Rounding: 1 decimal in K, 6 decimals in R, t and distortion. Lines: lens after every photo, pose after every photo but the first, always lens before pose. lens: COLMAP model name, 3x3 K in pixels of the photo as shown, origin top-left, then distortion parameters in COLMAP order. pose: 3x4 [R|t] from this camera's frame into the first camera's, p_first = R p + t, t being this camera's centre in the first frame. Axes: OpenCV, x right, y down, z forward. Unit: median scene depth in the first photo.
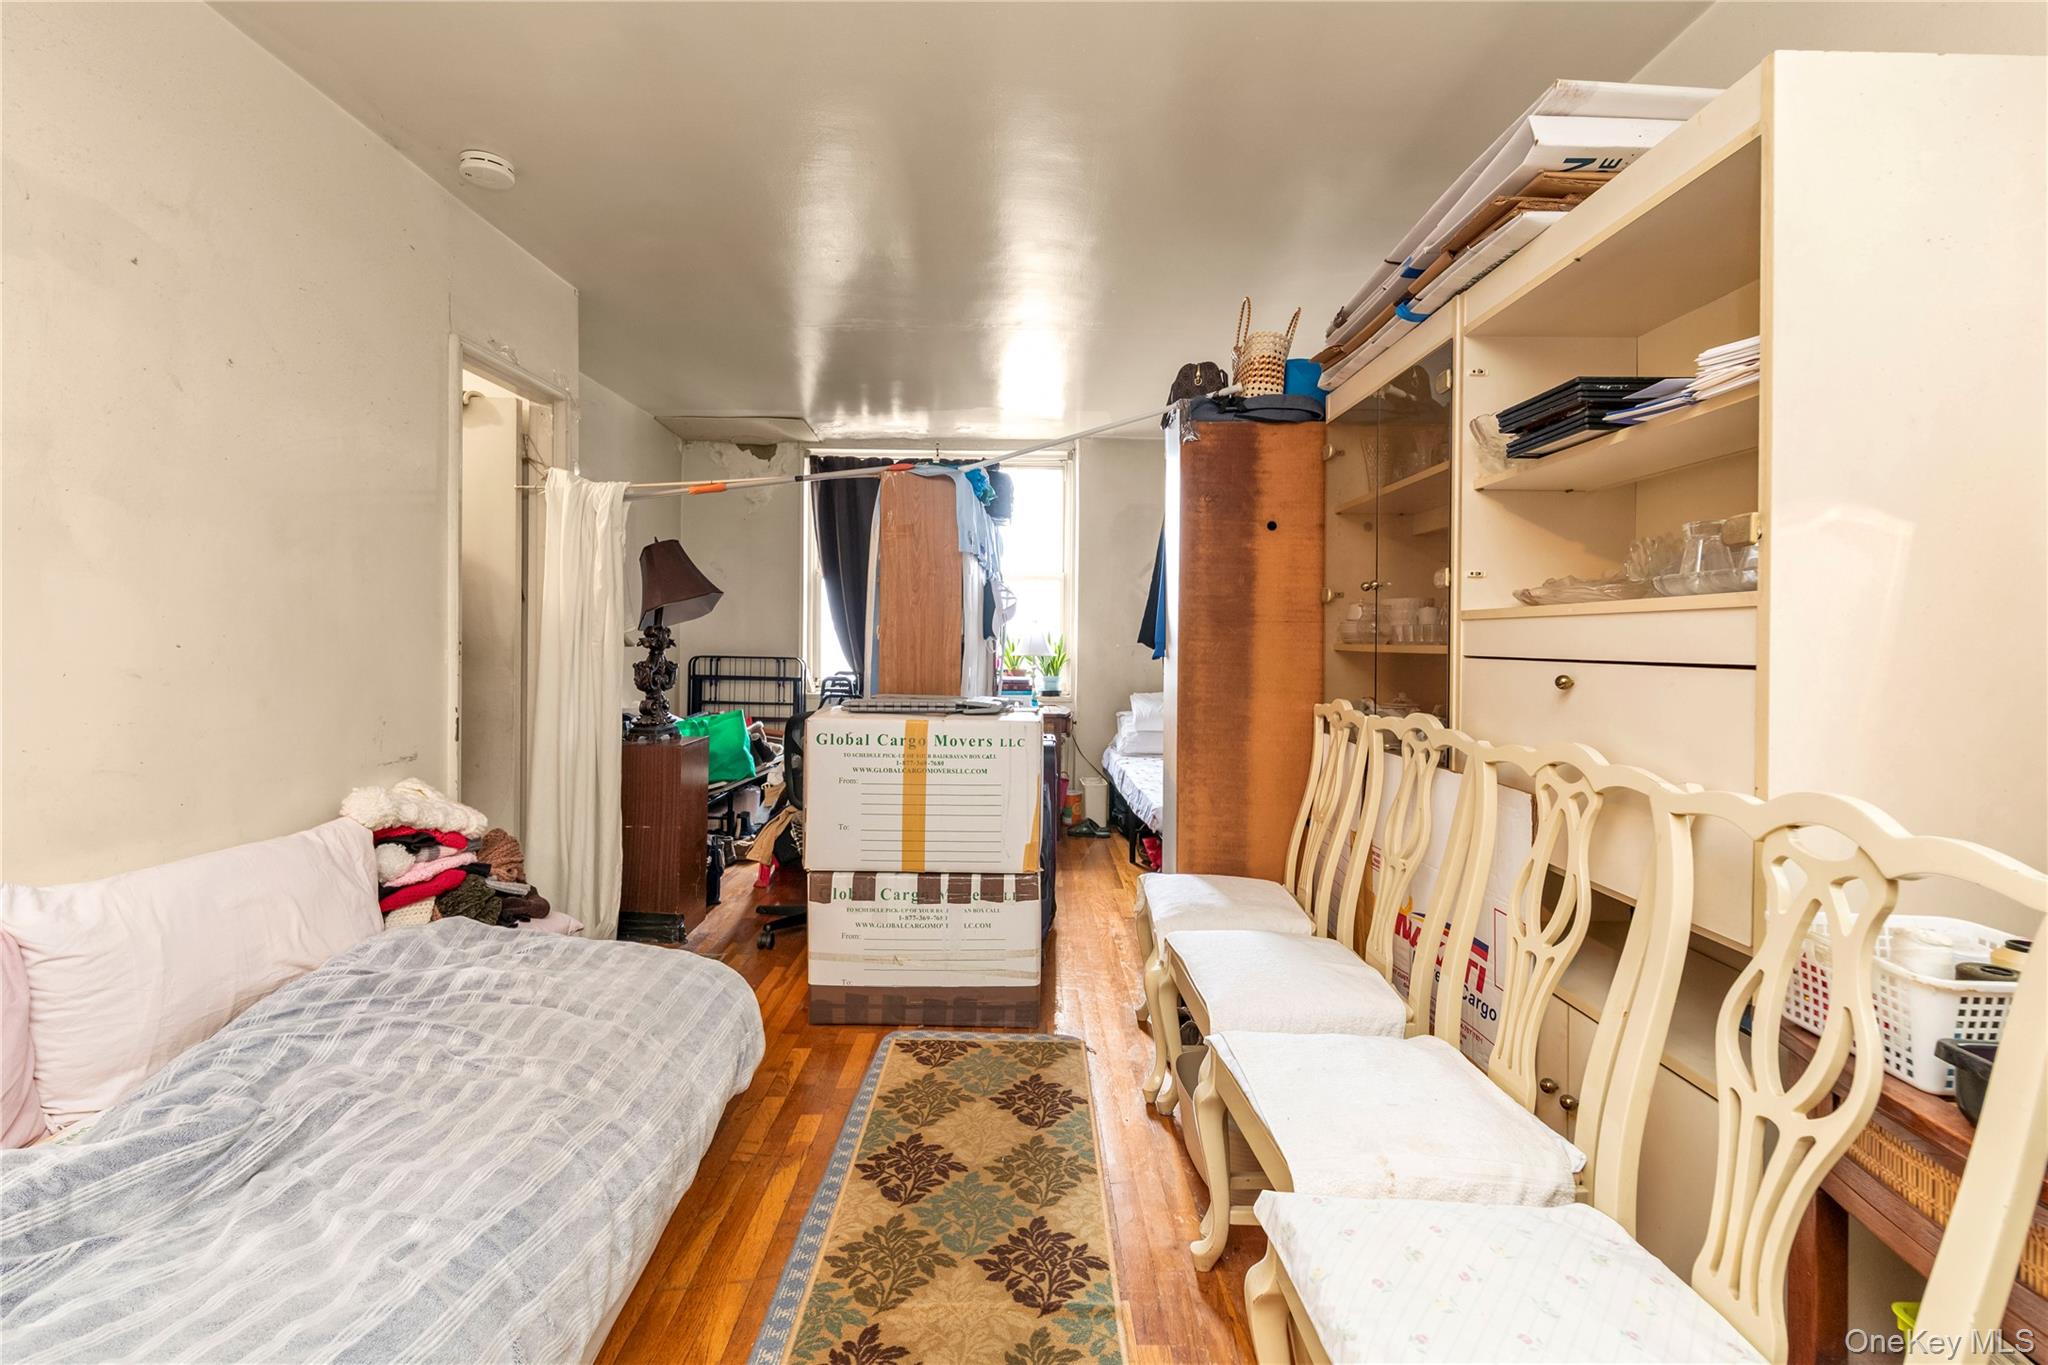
lens RADIAL K [[887.6, 0, 1036.6], [0, 887.6, 649.9], [0, 0, 1]] dist [0.000423, 0.000265]
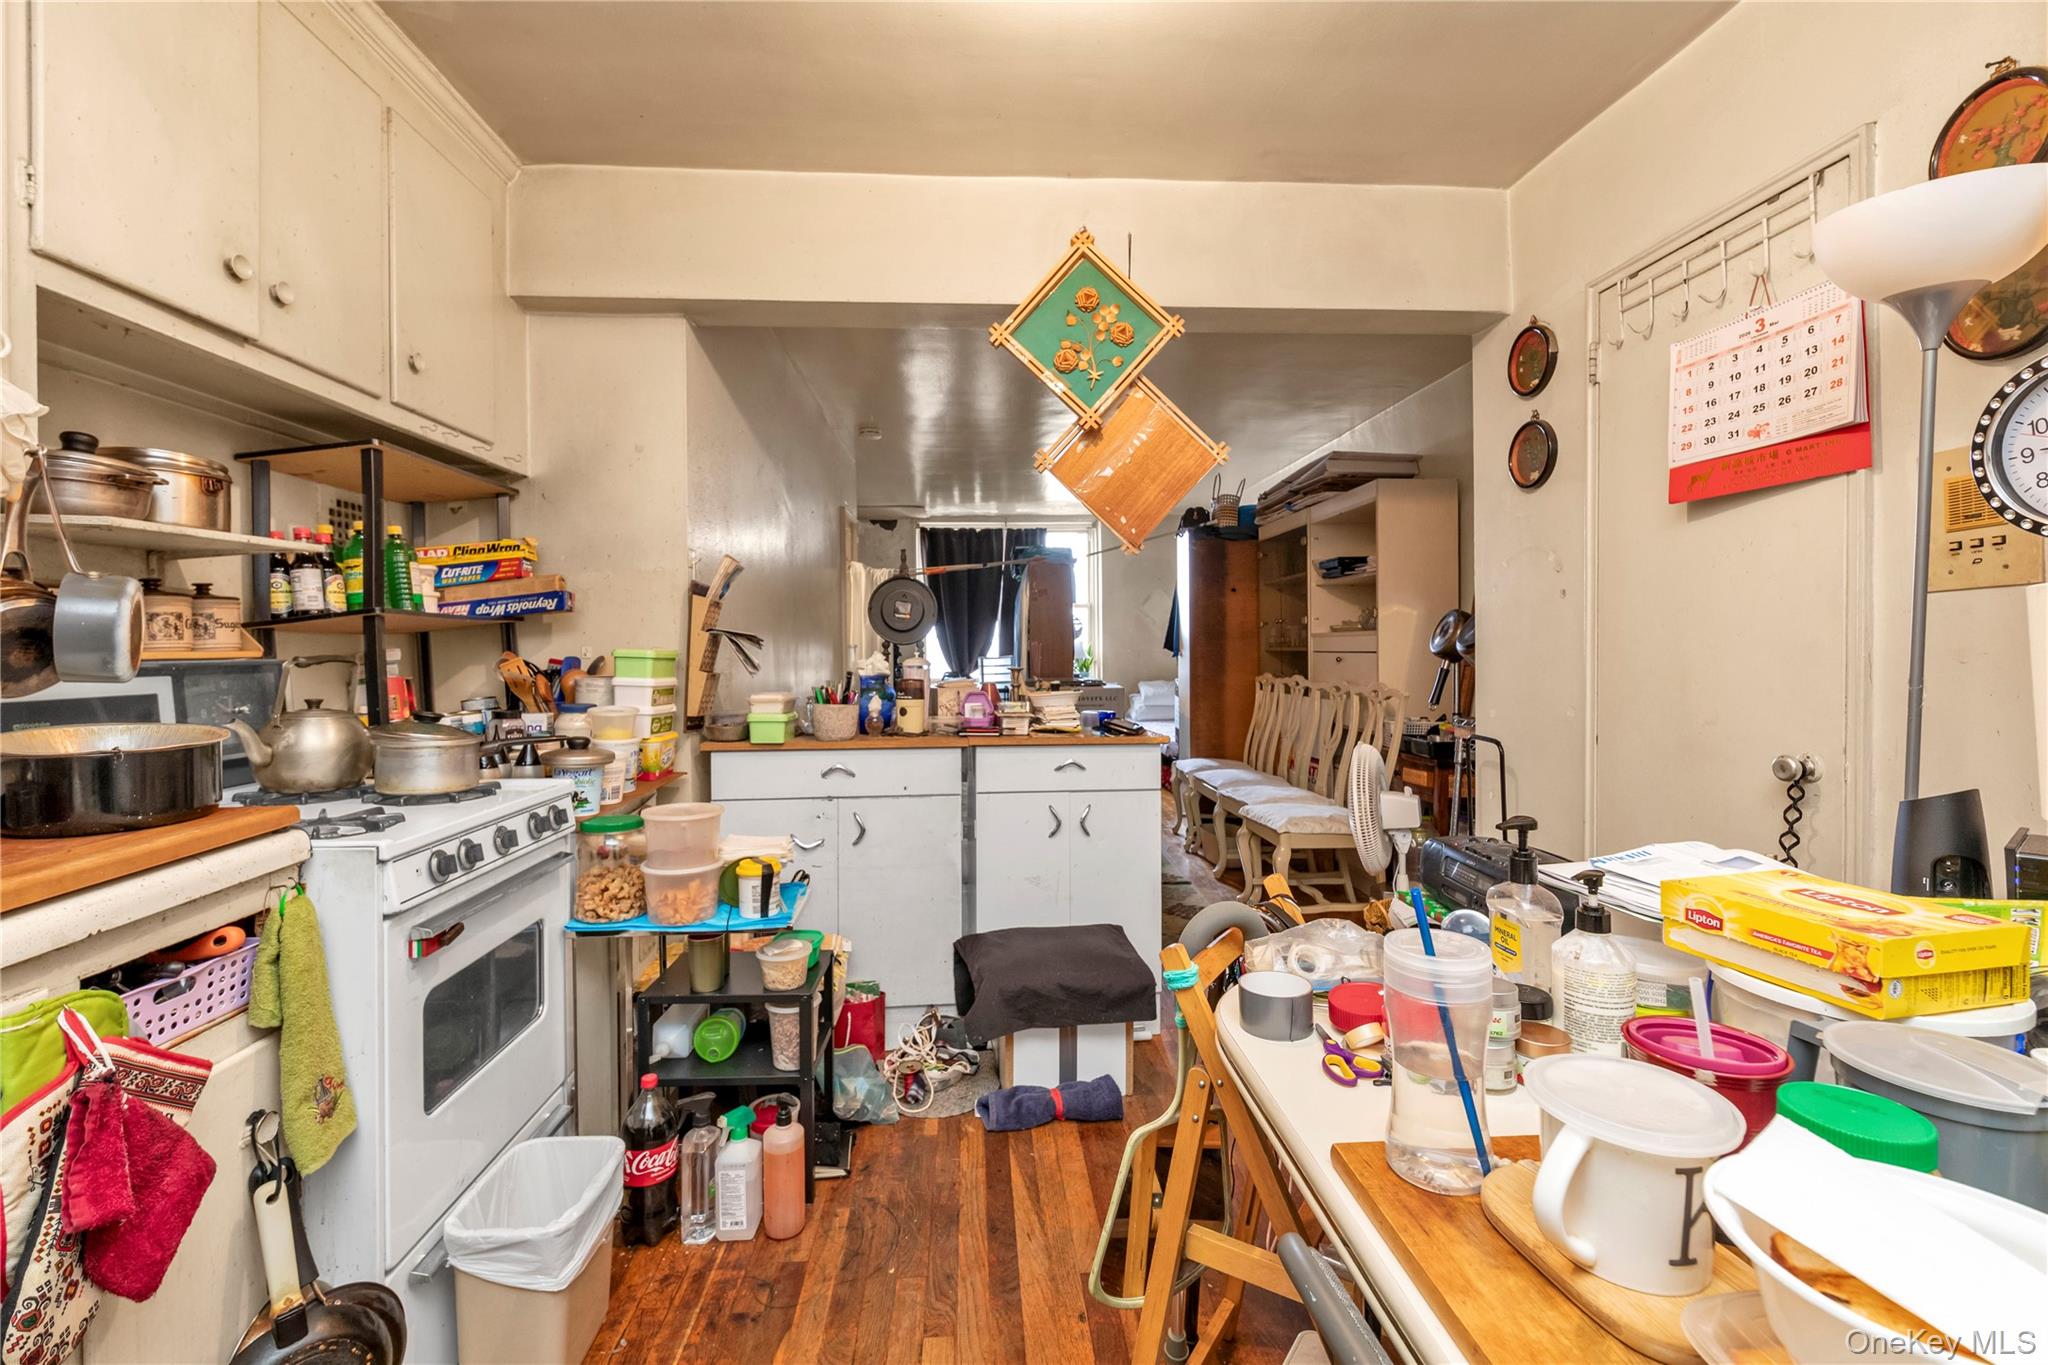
lens RADIAL K [[887.6, 0, 1017.1], [0, 887.6, 666.3], [0, 0, 1]] dist [0.000423, 0.000265]
pose [[0.999170, -0.020000, 0.035497, -0.175855], [0.019675, 0.999761, 0.009478, 0.003611], [-0.035678, -0.008772, 0.999325, -0.584786]]
